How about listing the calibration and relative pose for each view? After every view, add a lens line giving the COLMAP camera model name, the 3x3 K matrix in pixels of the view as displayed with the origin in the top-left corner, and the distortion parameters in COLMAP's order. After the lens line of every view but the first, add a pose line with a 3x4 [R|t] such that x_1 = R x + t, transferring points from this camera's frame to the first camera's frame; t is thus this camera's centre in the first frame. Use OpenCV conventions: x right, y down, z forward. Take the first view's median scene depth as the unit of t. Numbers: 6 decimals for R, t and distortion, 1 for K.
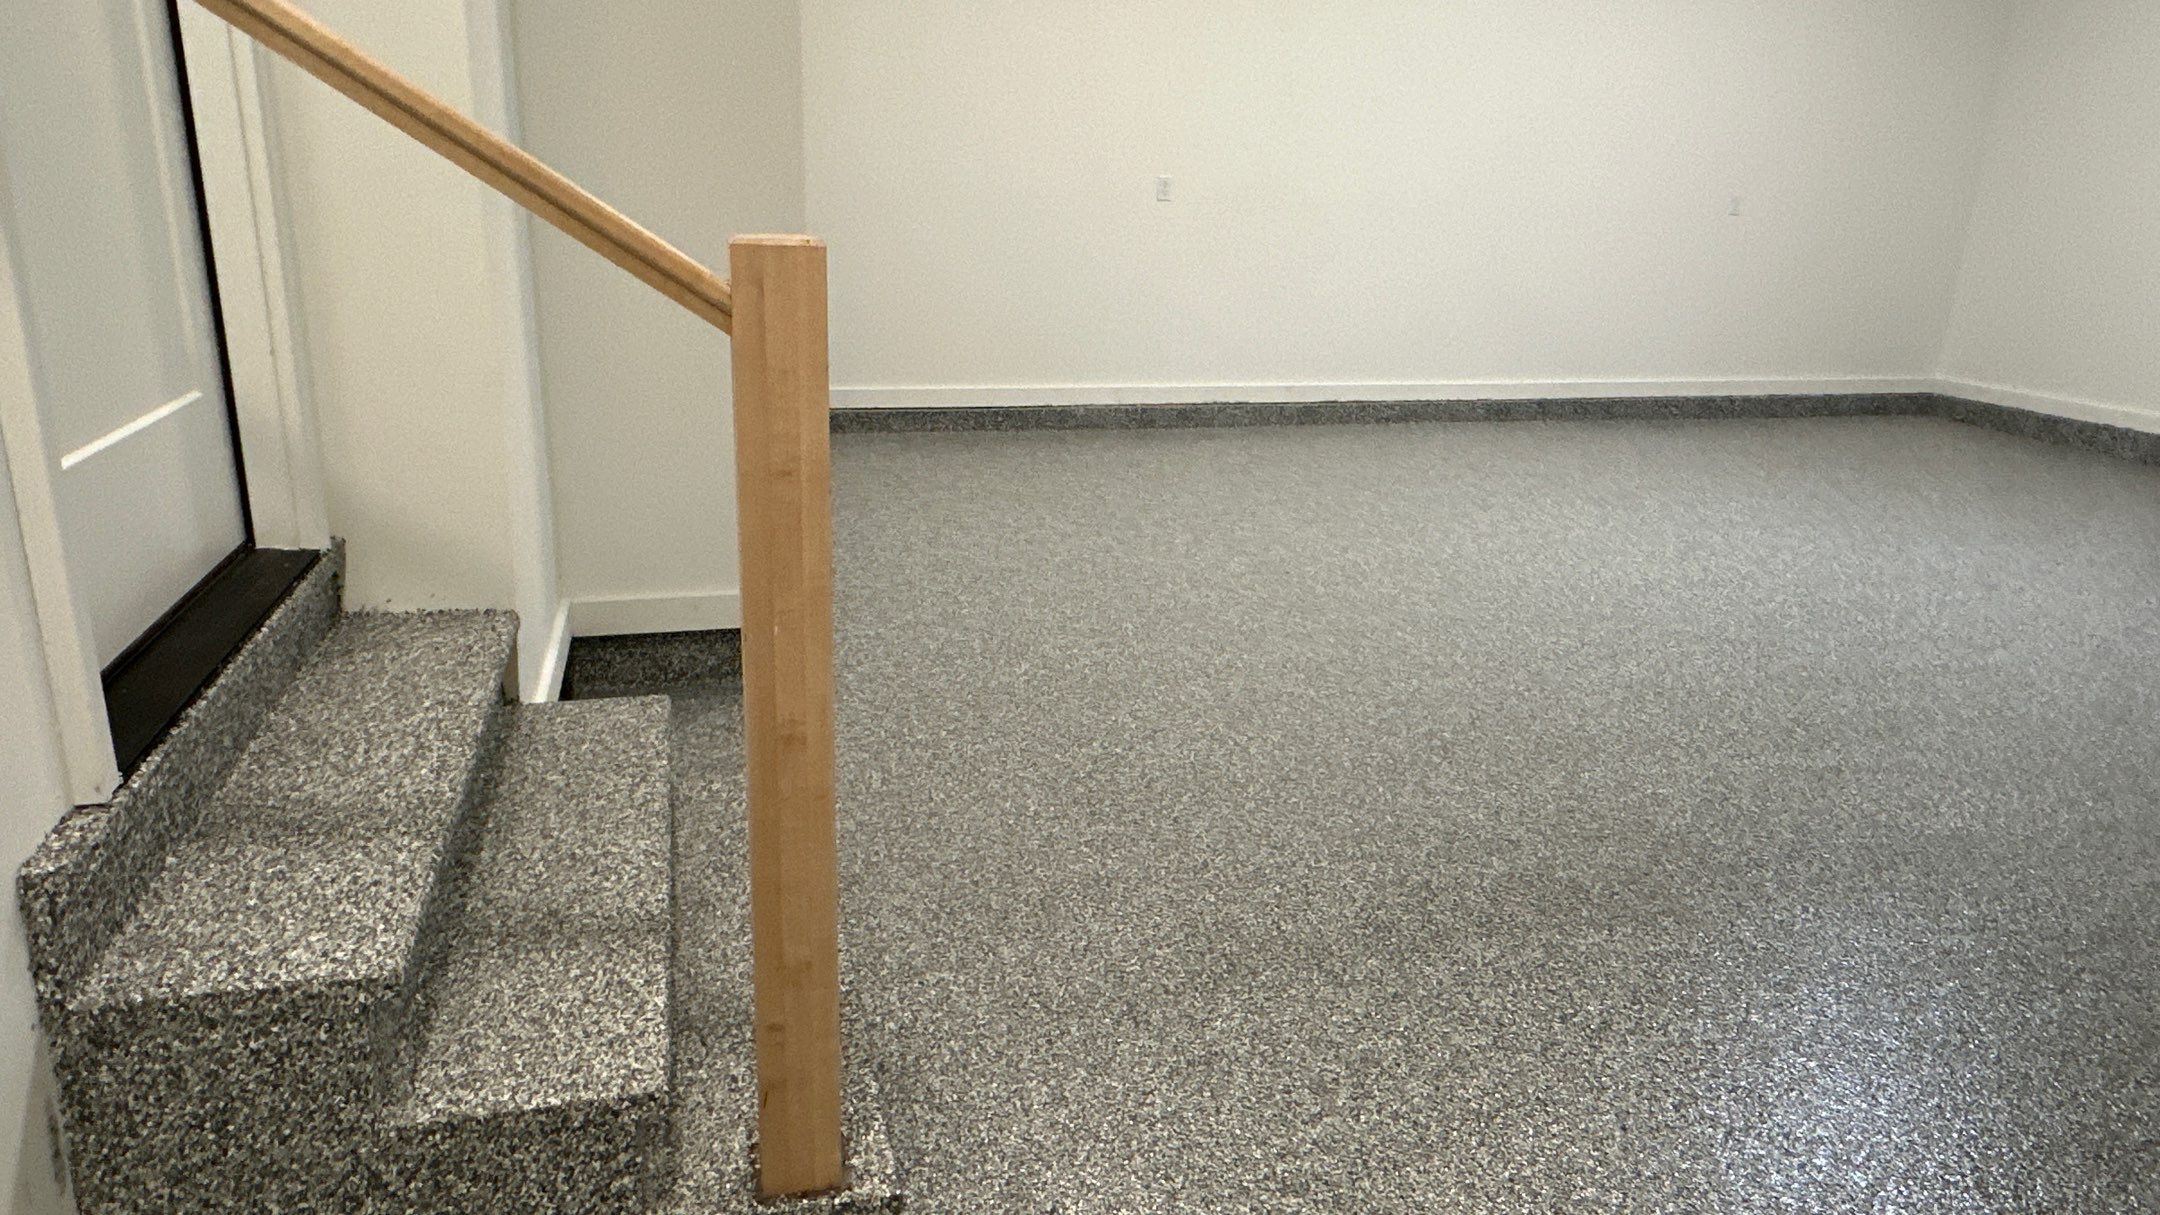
lens RADIAL K [[1433.9, 0, 1085.6], [0, 1433.9, 620.4], [0, 0, 1]] dist [-0.002260, -0.001521]
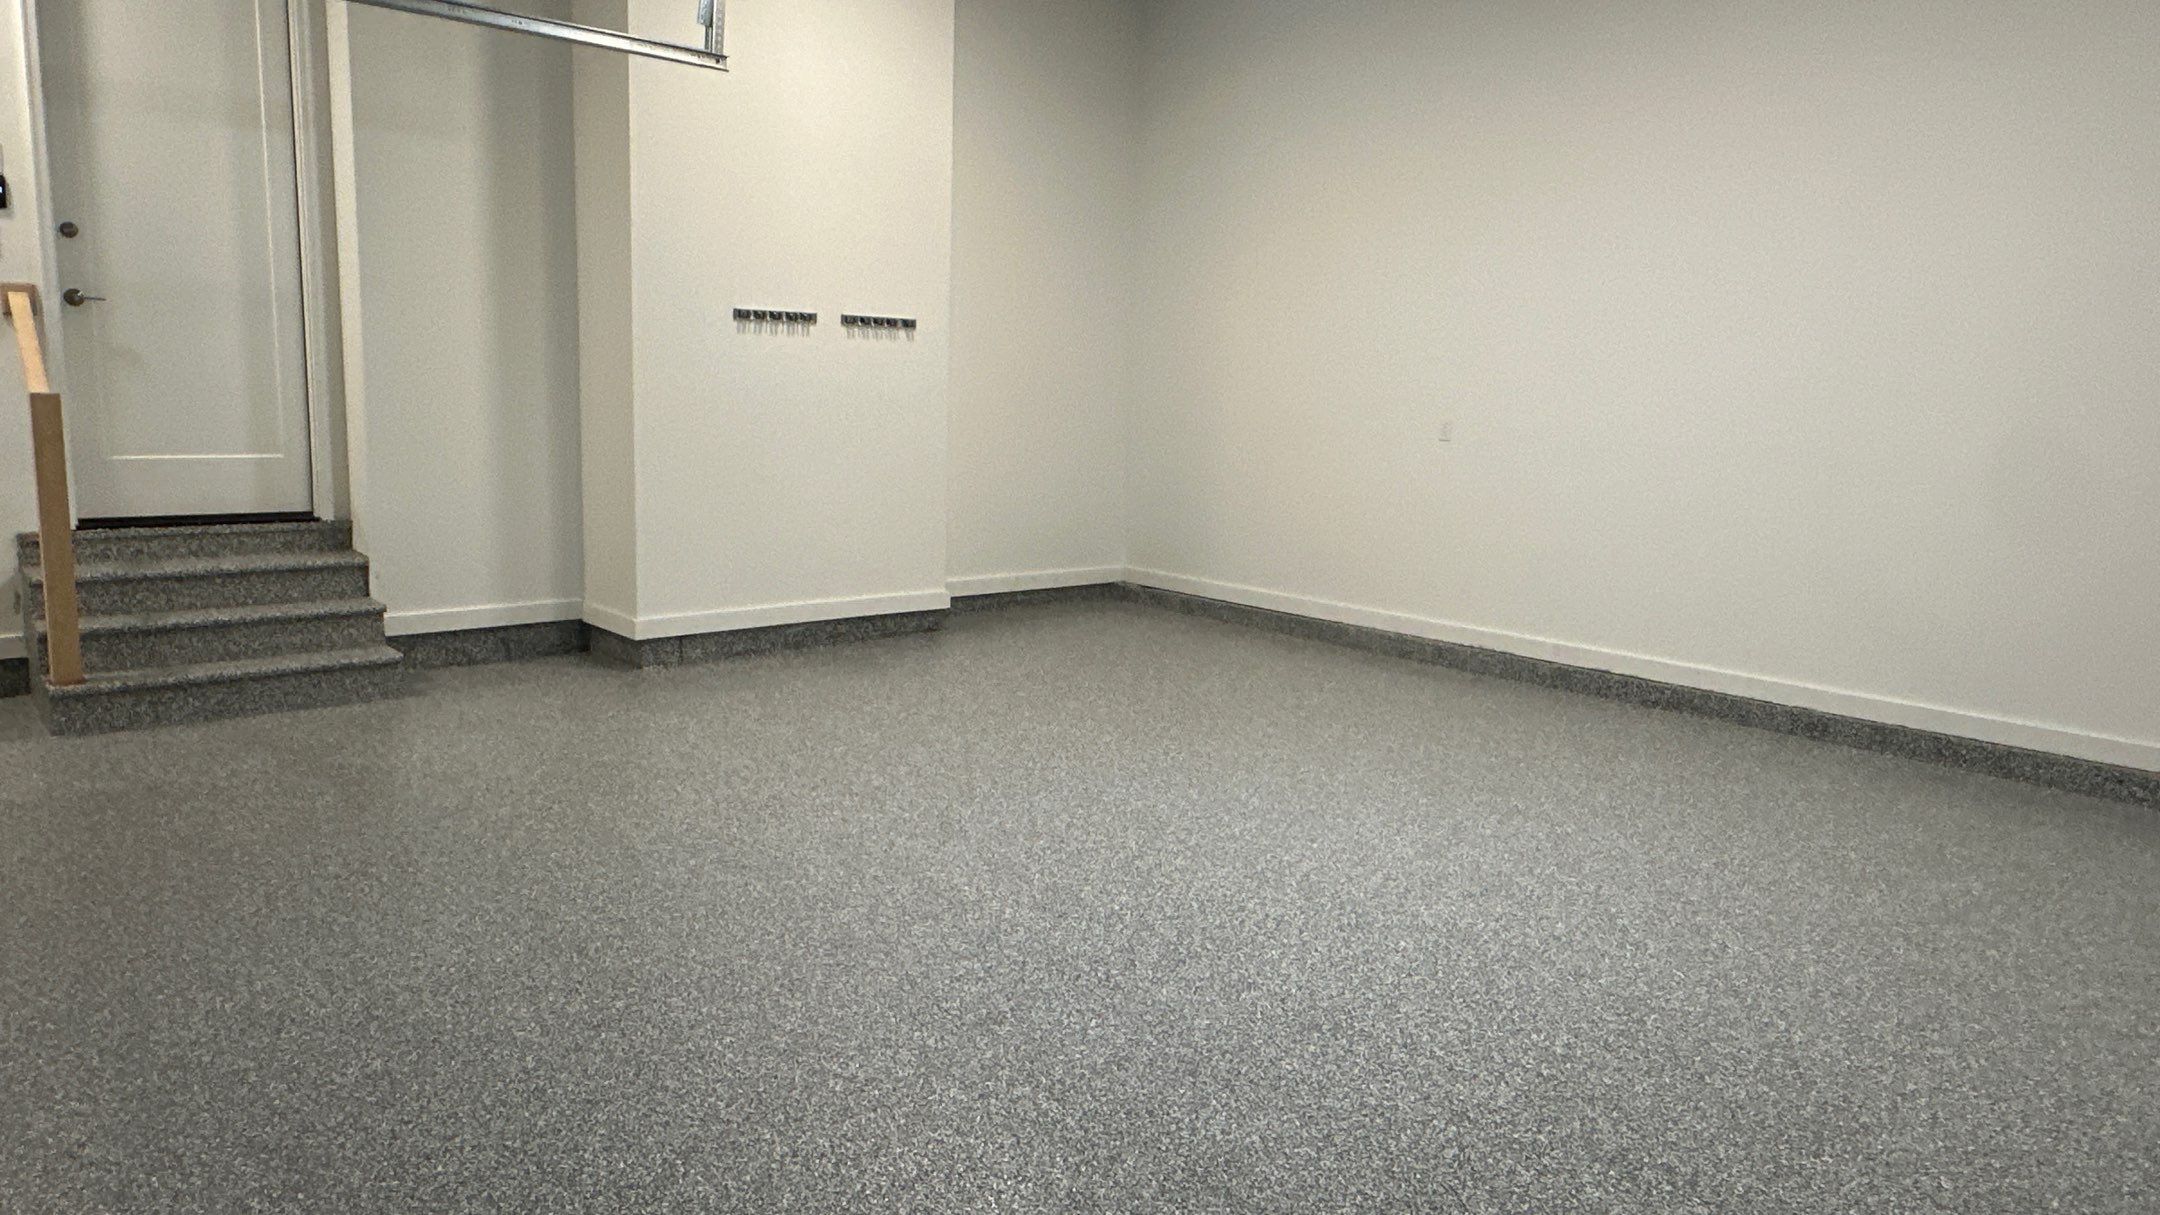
lens RADIAL K [[1433.9, 0, 1085.6], [0, 1433.9, 620.4], [0, 0, 1]] dist [-0.002260, -0.001521]
pose [[0.429060, 0.131217, -0.893694, 1.405076], [-0.290788, 0.956787, 0.000875, -0.158553], [0.855190, 0.259500, 0.448676, 0.579483]]
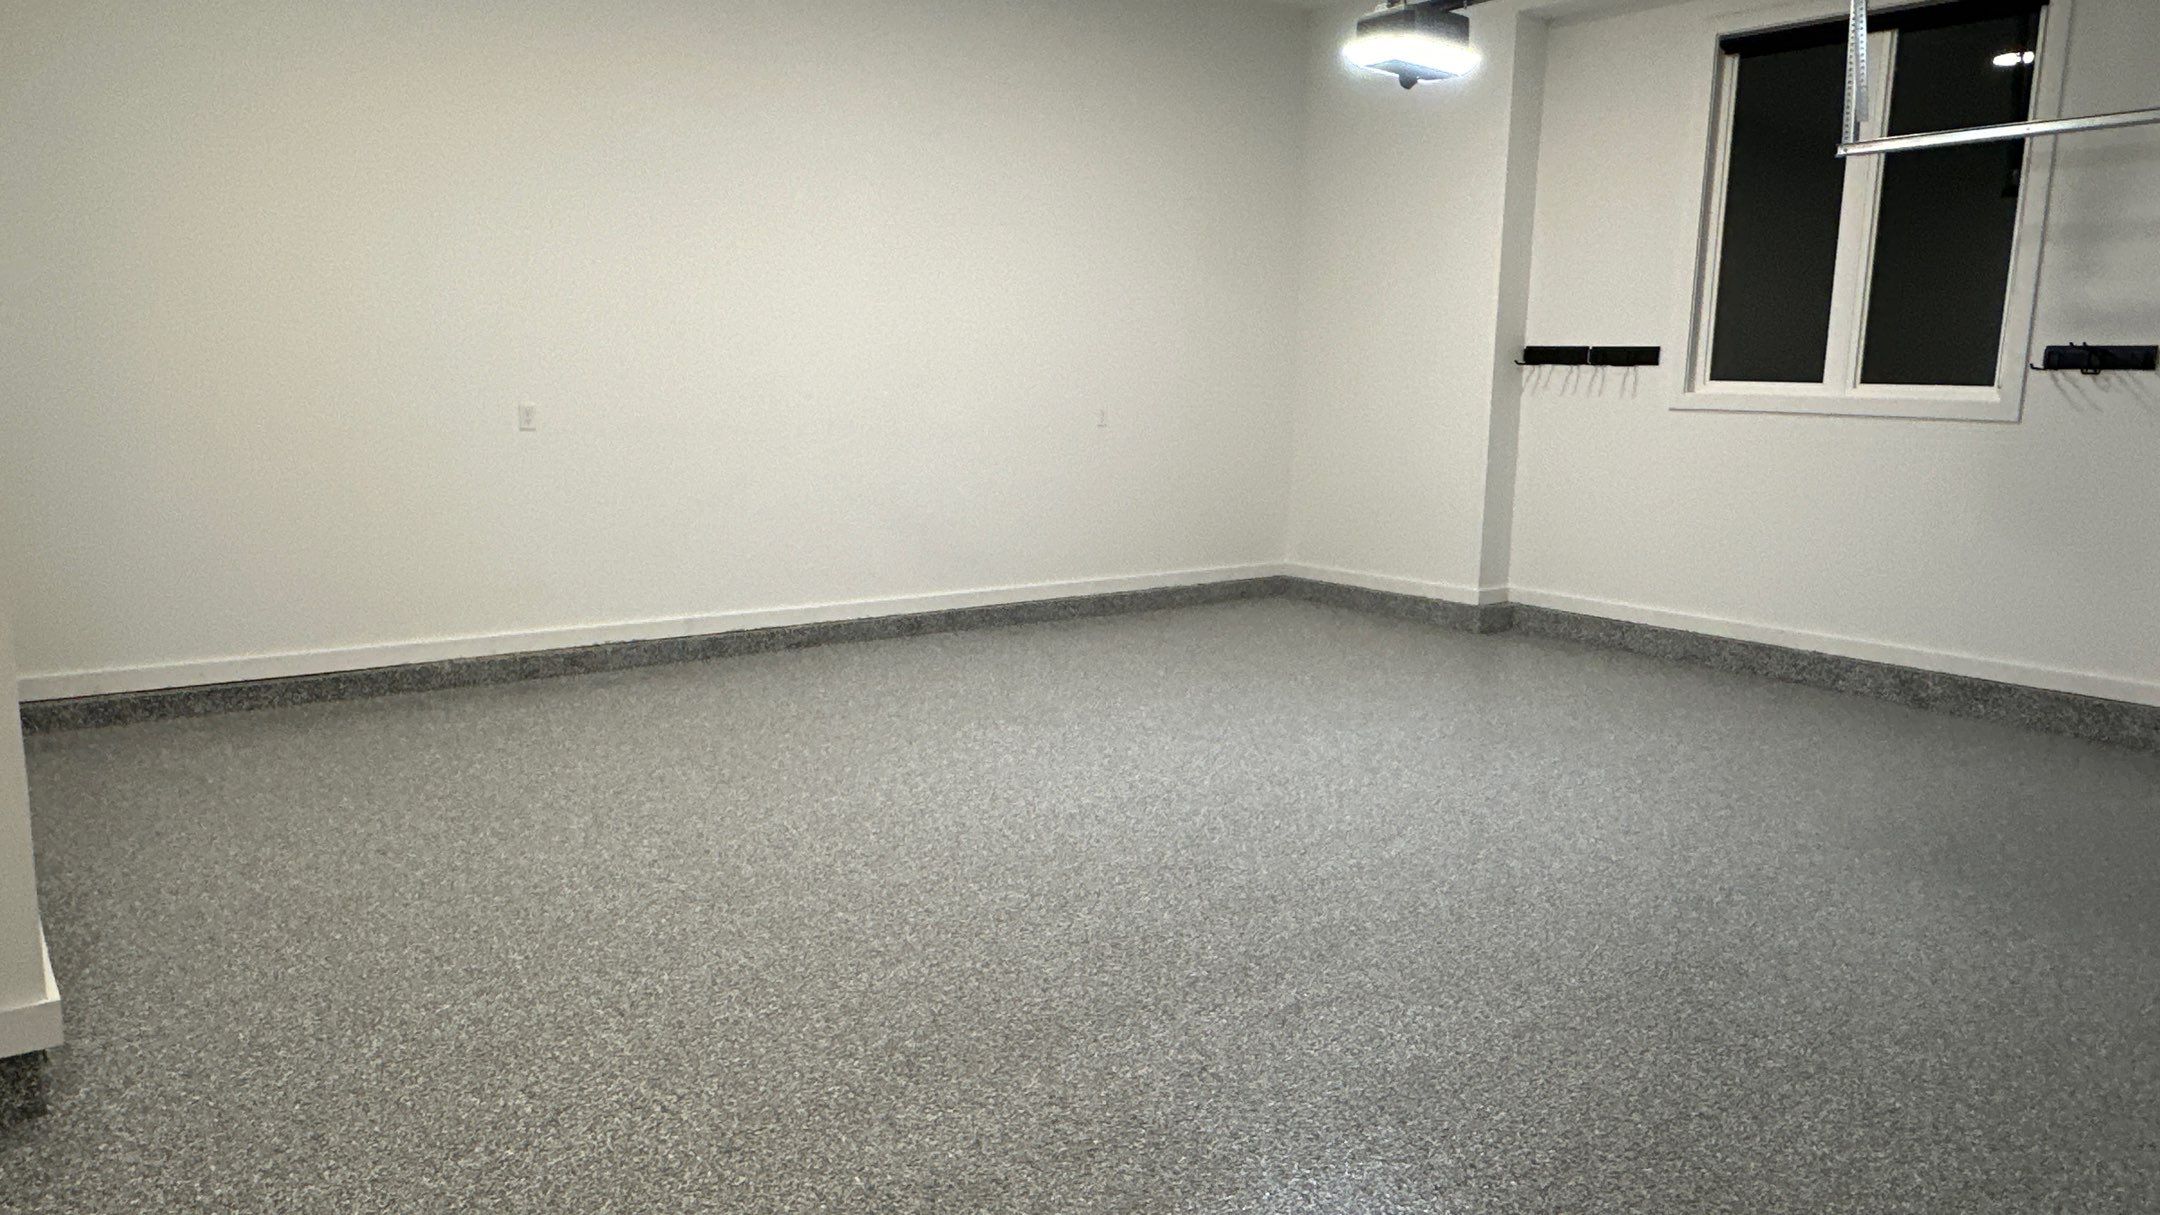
lens RADIAL K [[1433.9, 0, 1085.6], [0, 1433.9, 620.4], [0, 0, 1]] dist [-0.002260, -0.001521]
pose [[0.916041, -0.077001, 0.393624, 0.019698], [0.126719, 0.986693, -0.101881, -0.060604], [-0.380541, 0.143206, 0.913609, 0.092773]]
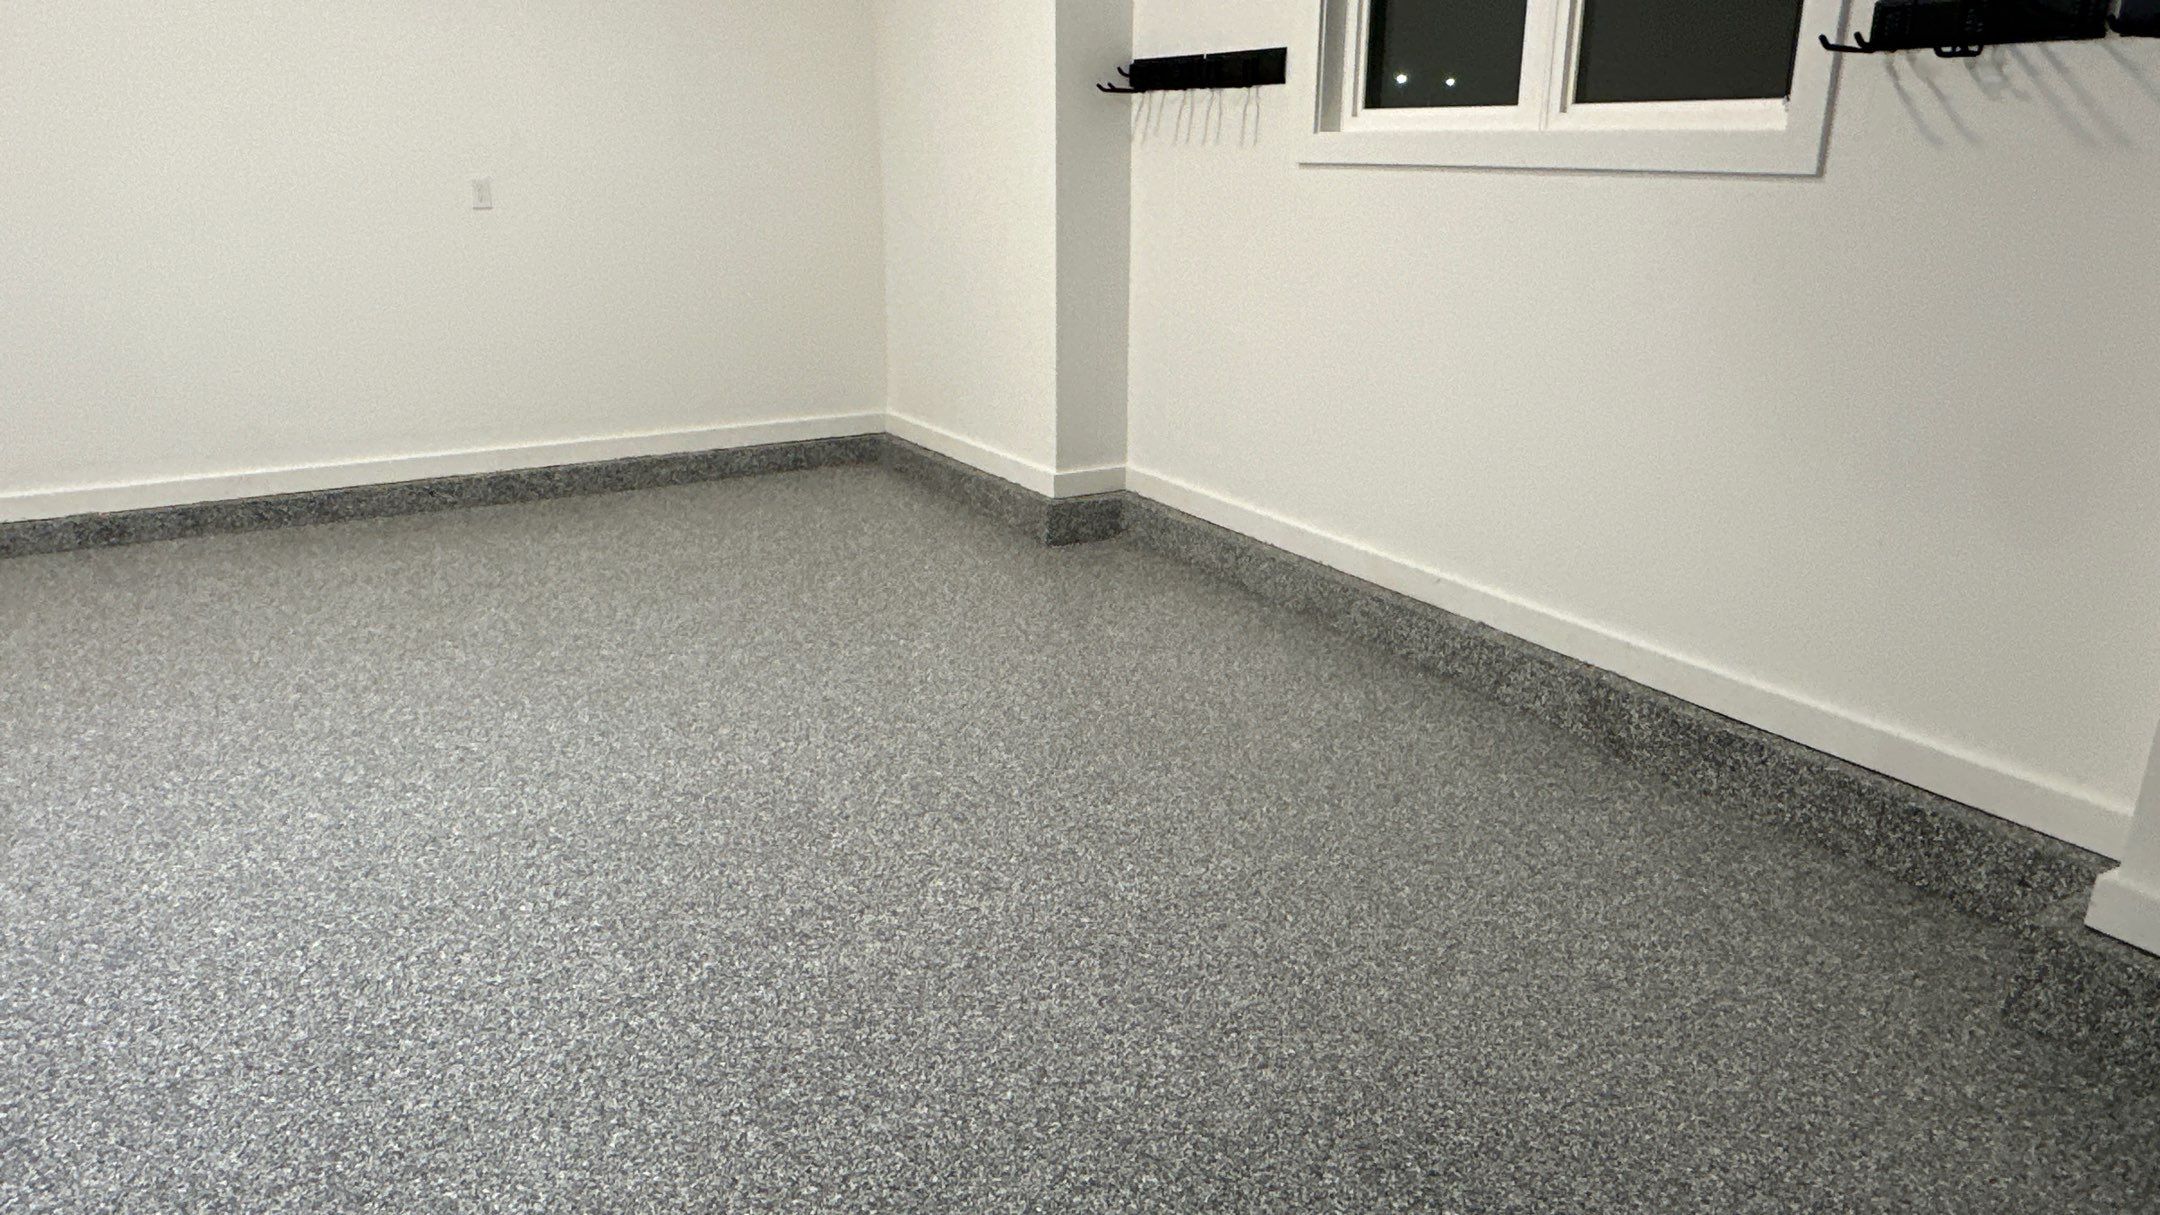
lens RADIAL K [[1433.9, 0, 1085.6], [0, 1433.9, 620.4], [0, 0, 1]] dist [-0.002260, -0.001521]
pose [[0.962425, -0.109796, 0.248362, 0.975619], [0.106053, 0.993954, 0.028441, -0.139691], [-0.249983, -0.001033, 0.968250, 0.482538]]
